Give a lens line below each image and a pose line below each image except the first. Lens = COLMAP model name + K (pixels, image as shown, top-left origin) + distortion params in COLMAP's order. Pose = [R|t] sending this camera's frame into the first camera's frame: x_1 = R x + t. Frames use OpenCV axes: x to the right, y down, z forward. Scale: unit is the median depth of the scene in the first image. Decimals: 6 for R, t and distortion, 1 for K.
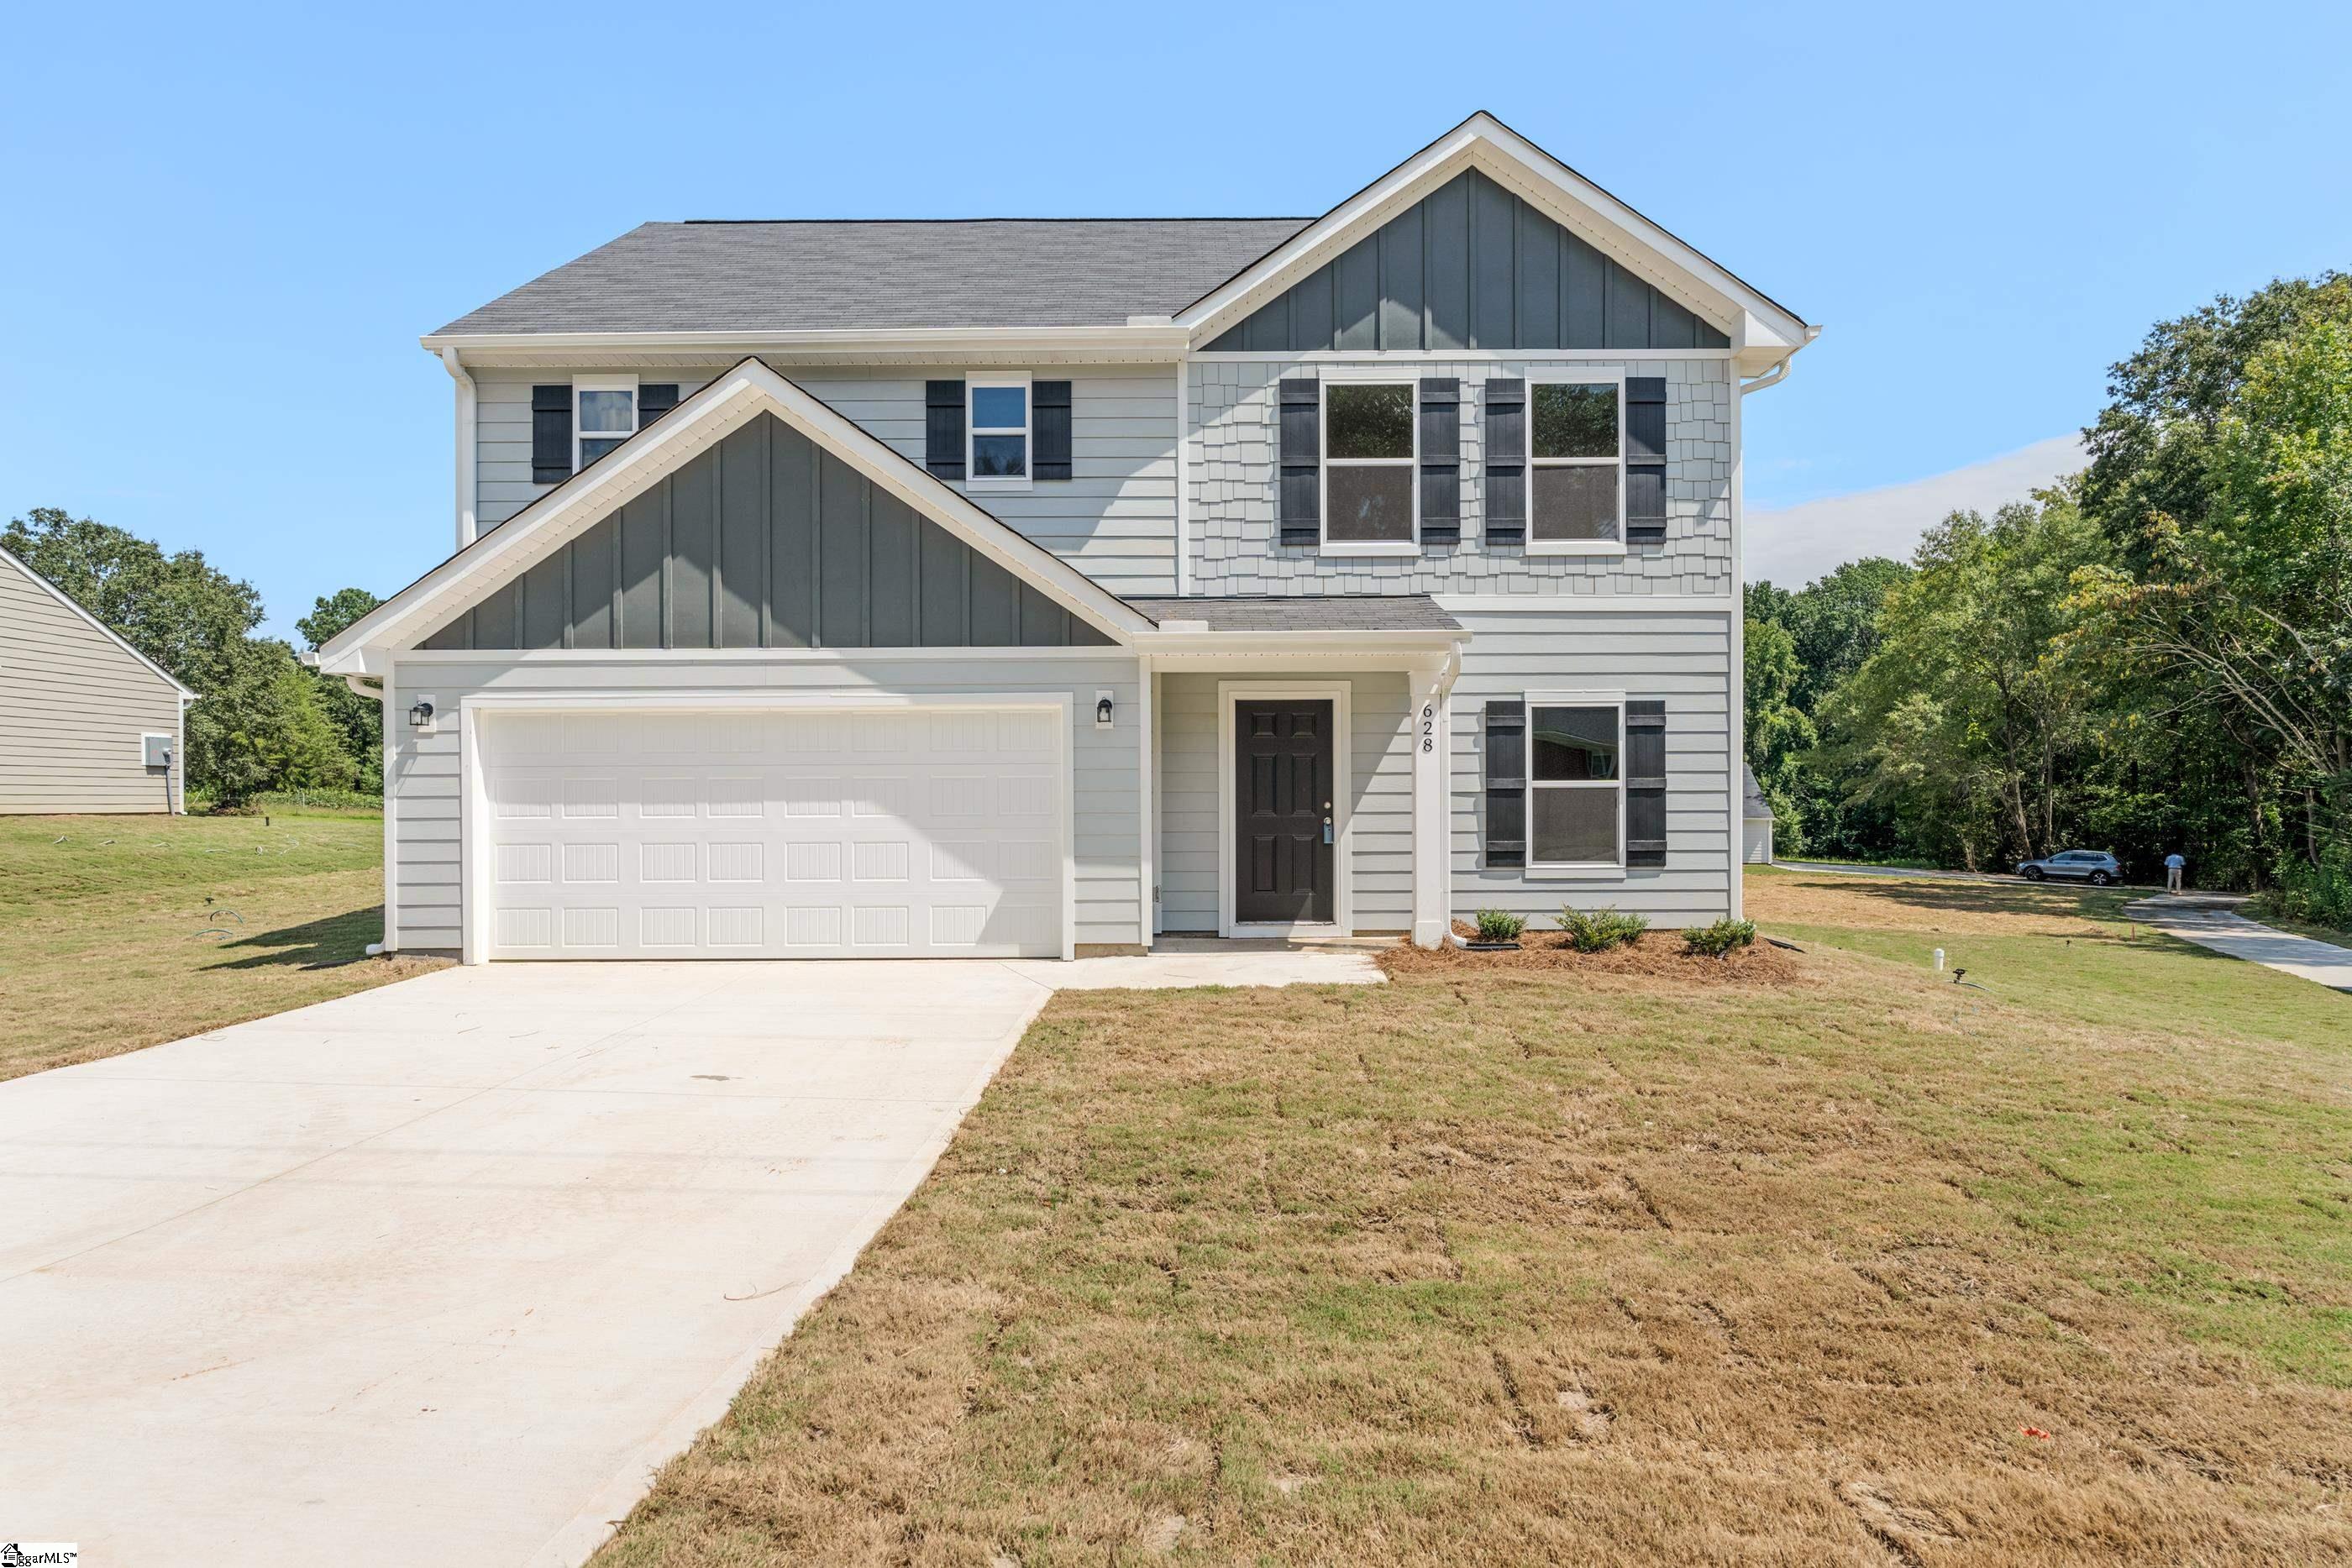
lens RADIAL K [[1274.5, 0, 1177.0], [0, 1274.5, 802.9], [0, 0, 1]] dist [-0.008362, 0.008623]
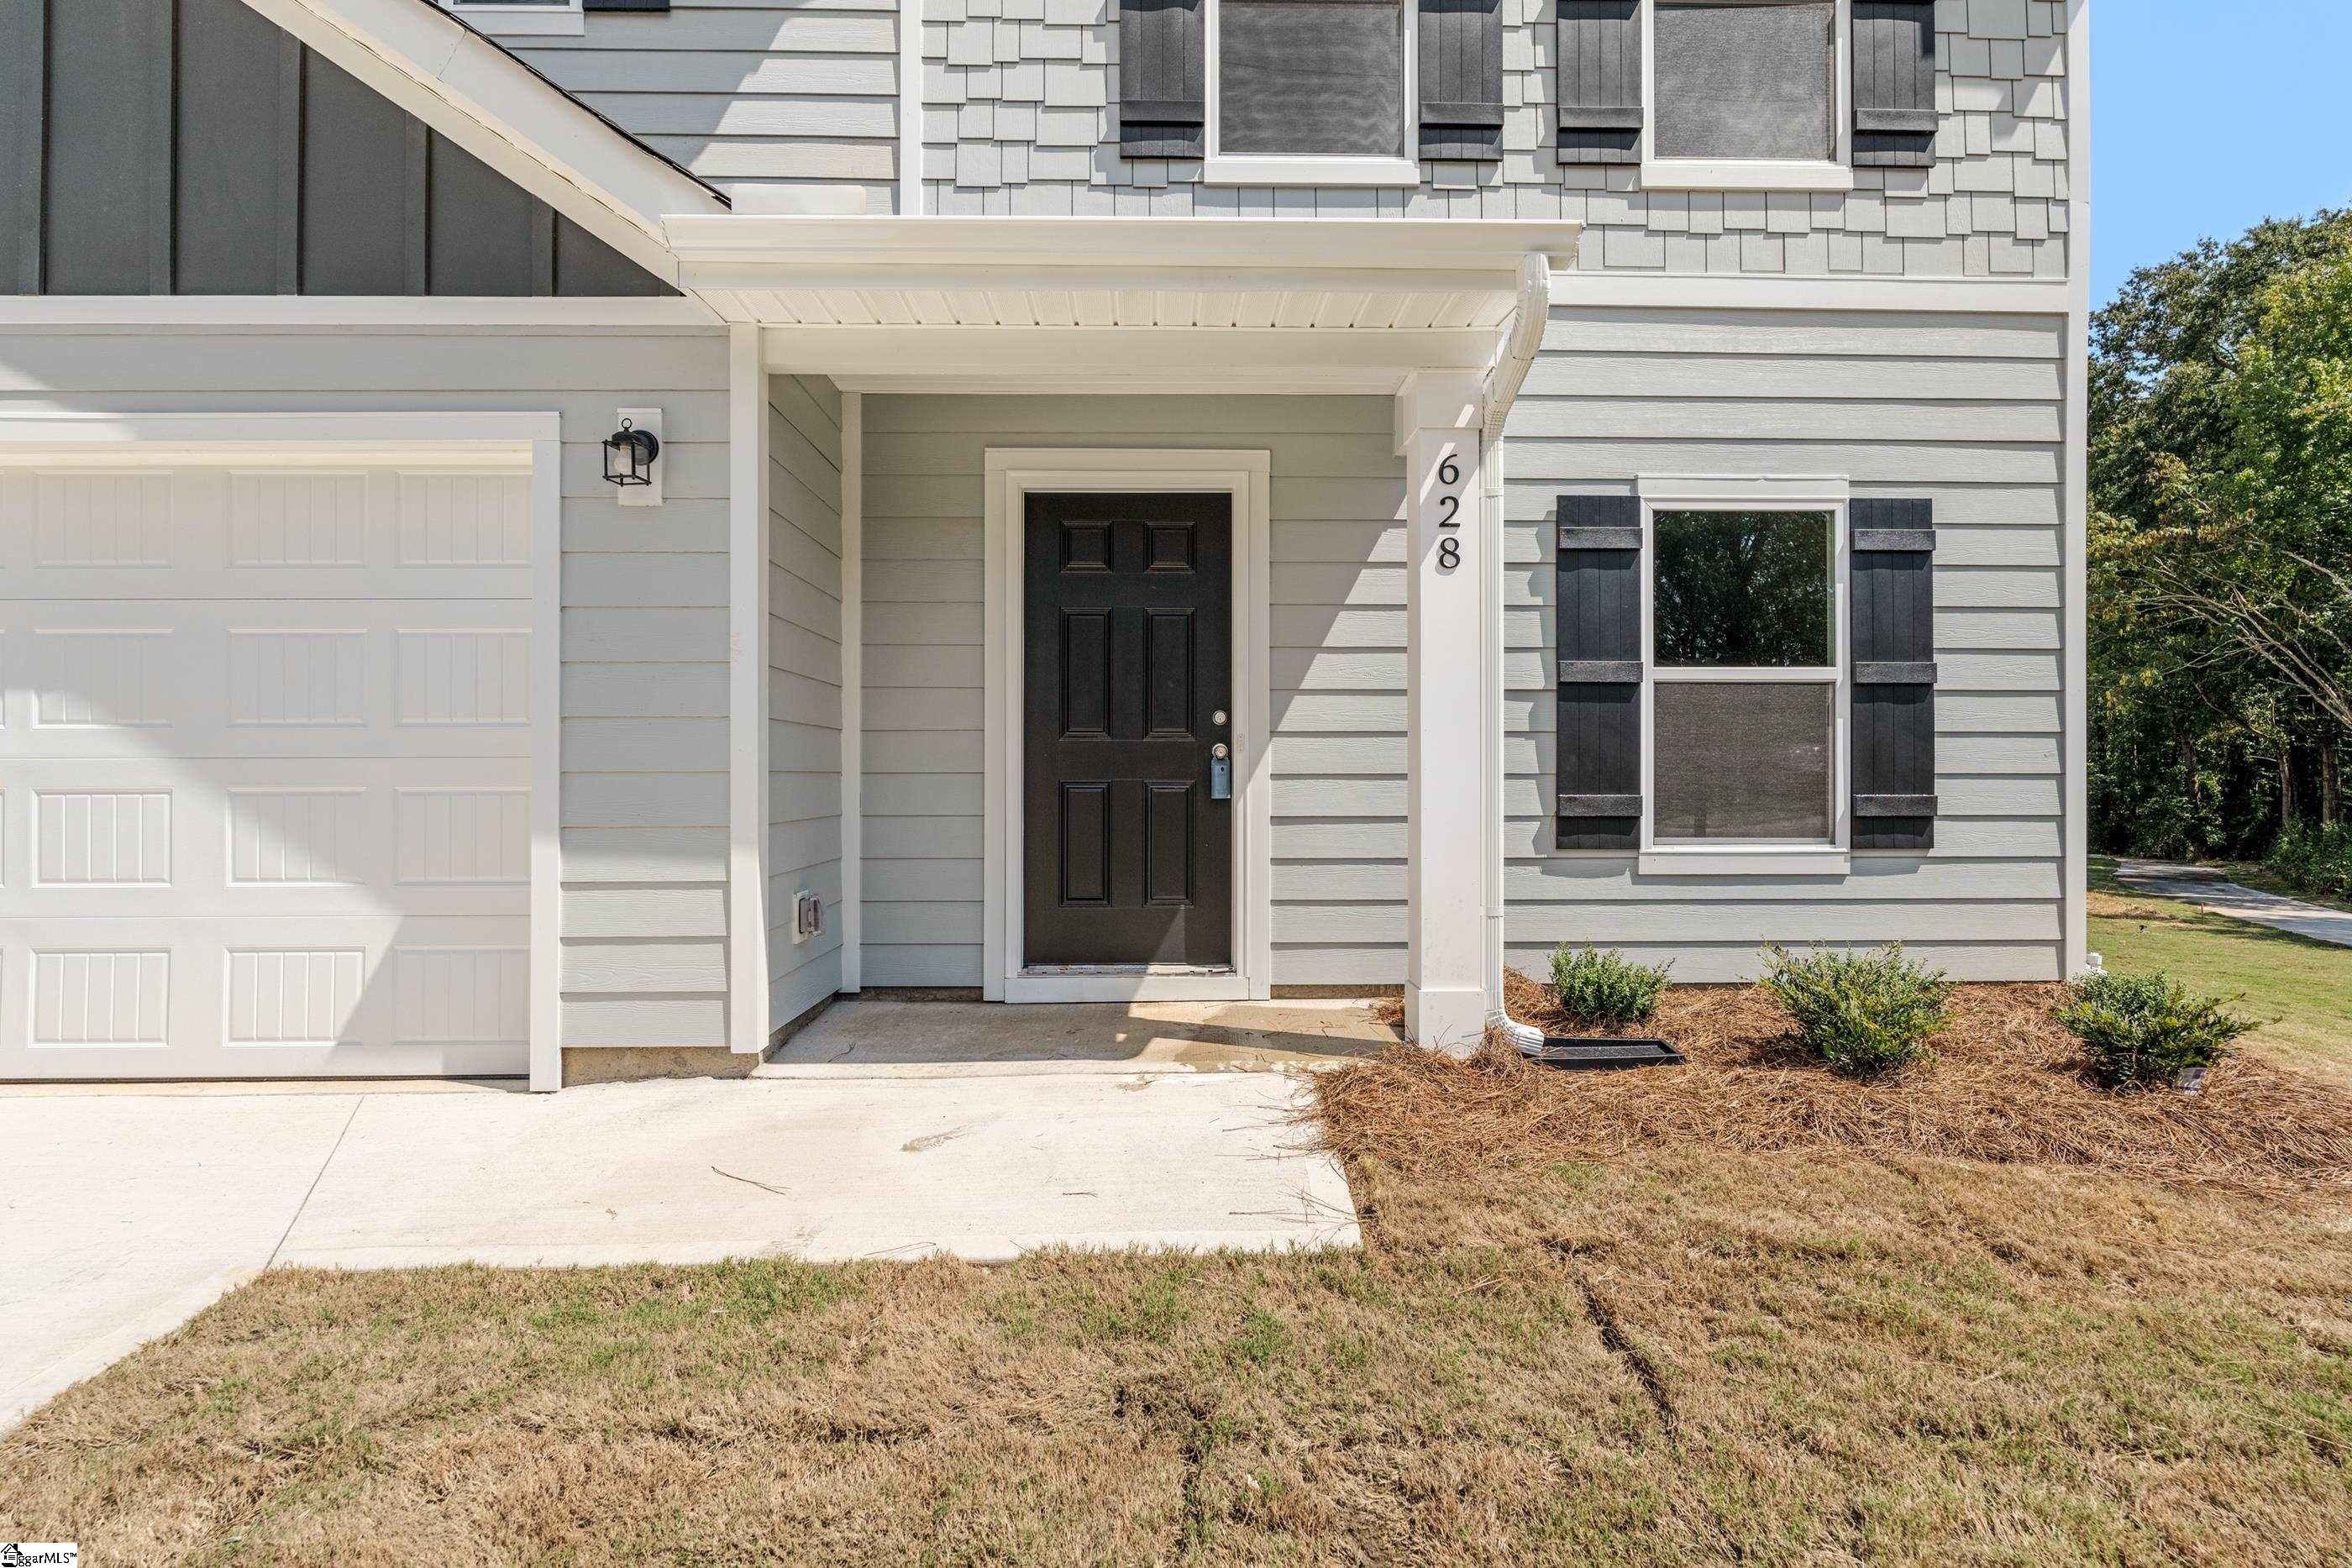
lens RADIAL K [[1210.6, 0, 1173.7], [0, 1210.6, 766.5], [0, 0, 1]] dist [0.000573, 0.000206]
pose [[0.999542, 0.003075, 0.030106, 0.088367], [-0.002941, 0.999986, -0.004476, 0.021977], [-0.030120, 0.004385, 0.999537, 0.558253]]
